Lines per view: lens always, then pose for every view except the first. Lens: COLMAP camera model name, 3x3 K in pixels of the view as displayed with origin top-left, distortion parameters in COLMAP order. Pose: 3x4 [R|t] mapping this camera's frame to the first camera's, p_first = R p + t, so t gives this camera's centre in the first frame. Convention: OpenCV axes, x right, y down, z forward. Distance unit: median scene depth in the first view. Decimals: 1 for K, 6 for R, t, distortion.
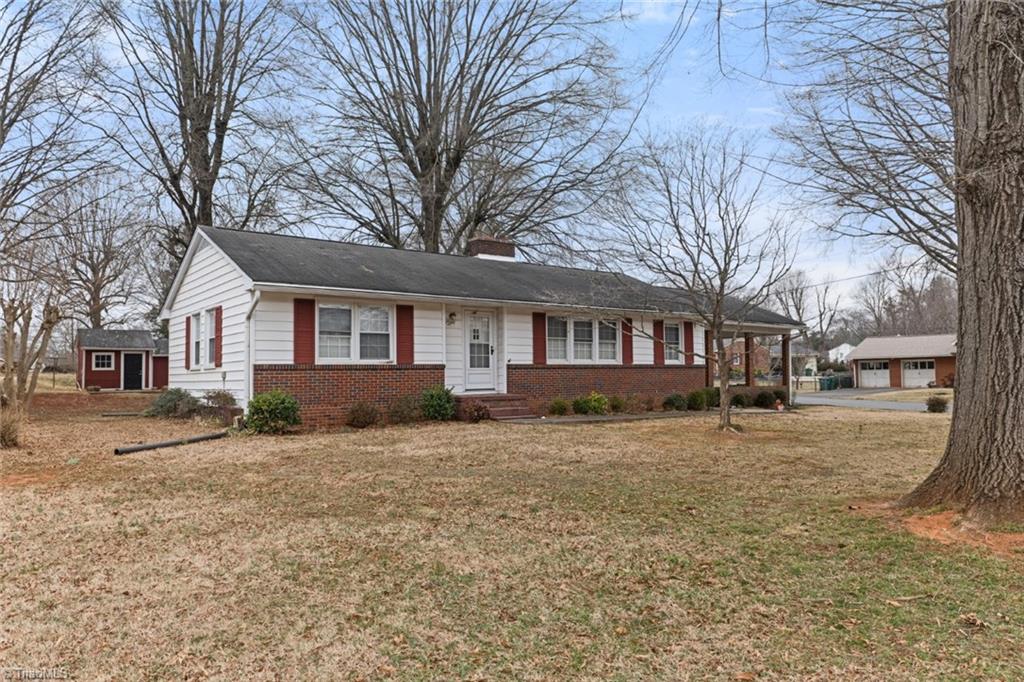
lens RADIAL K [[715.1, 0, 510.5], [0, 715.1, 368.2], [0, 0, 1]] dist [-0.000404, 0.000621]
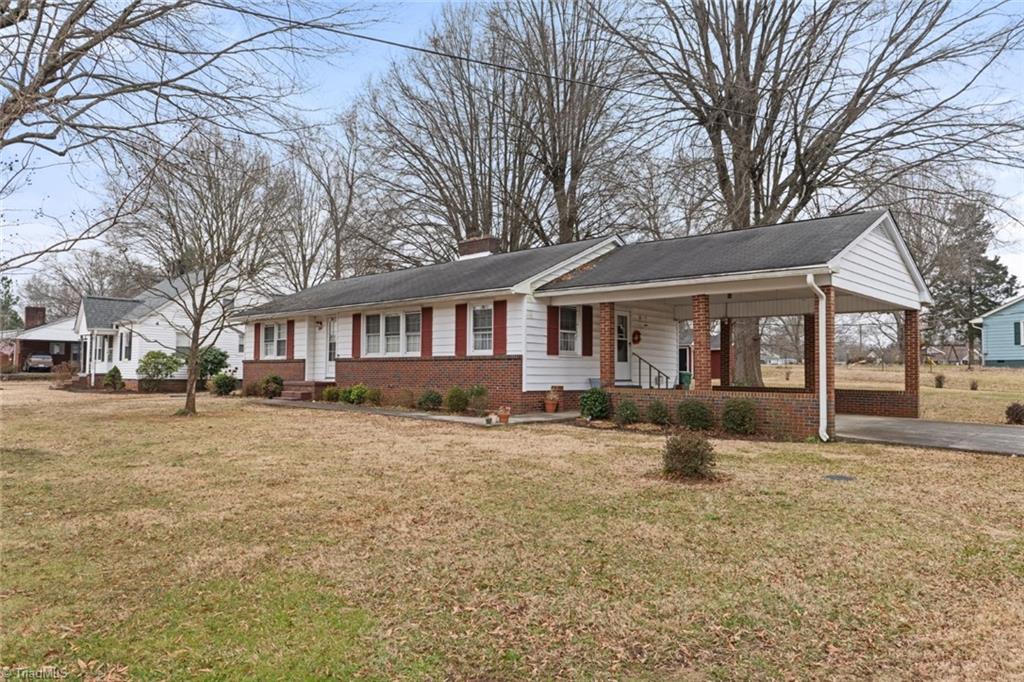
lens RADIAL K [[715.1, 0, 510.5], [0, 715.1, 368.2], [0, 0, 1]] dist [-0.000404, 0.000621]
pose [[0.151062, 0.018262, -0.988356, 1.239706], [0.017795, 0.999617, 0.021189, -0.008887], [0.988364, -0.020788, 0.150680, 1.077779]]
